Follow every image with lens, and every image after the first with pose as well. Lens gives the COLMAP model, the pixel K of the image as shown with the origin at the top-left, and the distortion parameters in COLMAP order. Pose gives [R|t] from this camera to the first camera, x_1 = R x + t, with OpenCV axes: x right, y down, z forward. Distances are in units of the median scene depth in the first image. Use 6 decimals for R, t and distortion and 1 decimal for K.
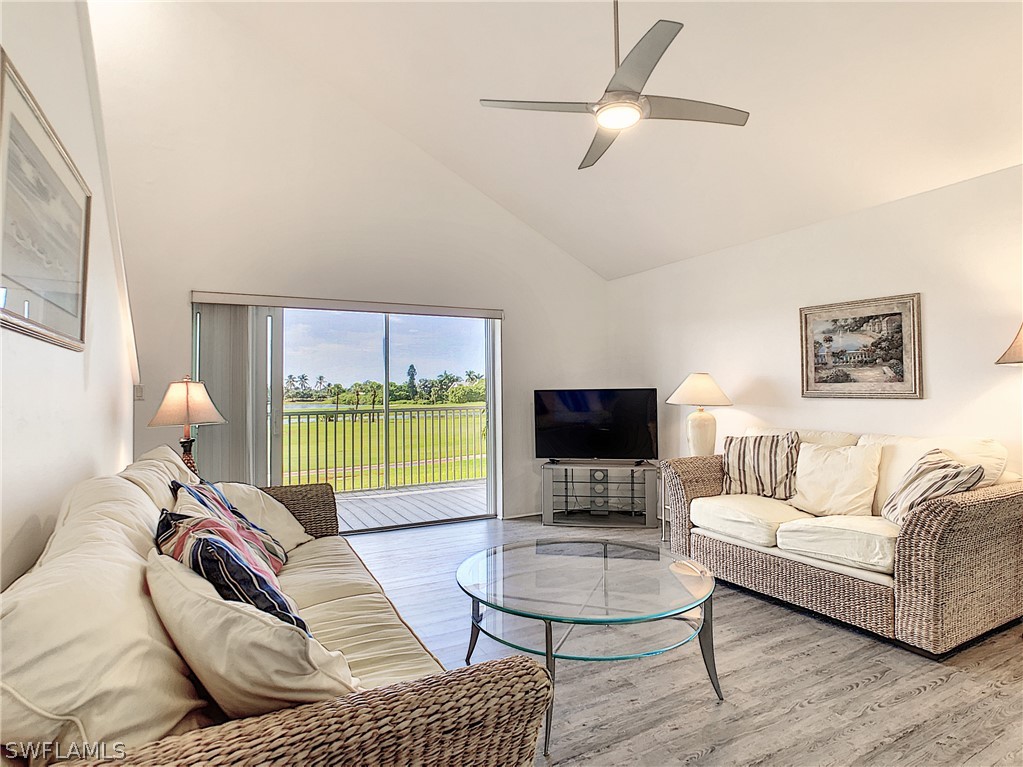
lens RADIAL K [[563.3, 0, 511.2], [0, 563.3, 381.8], [0, 0, 1]] dist [-0.005275, 0.001027]
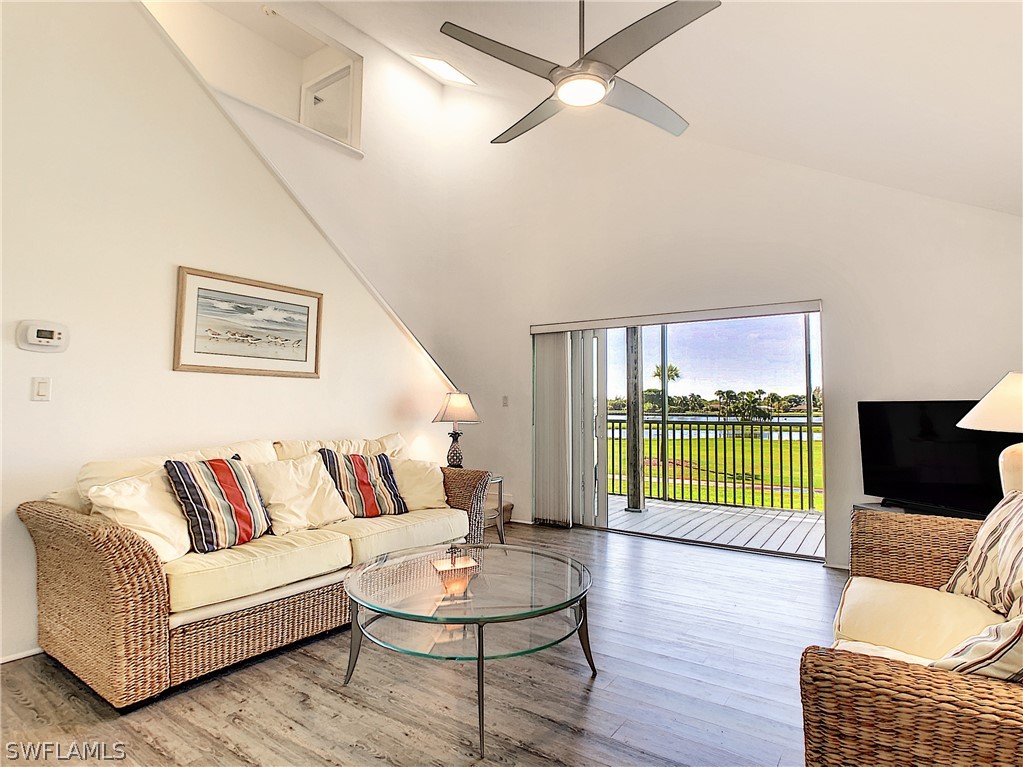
lens RADIAL K [[563.3, 0, 511.3], [0, 563.3, 383.8], [0, 0, 1]] dist [-0.005275, 0.001027]
pose [[0.472175, -0.019567, -0.881288, 0.568335], [0.006943, 0.999805, -0.018478, 0.002325], [0.881478, 0.002606, 0.472219, 0.302422]]
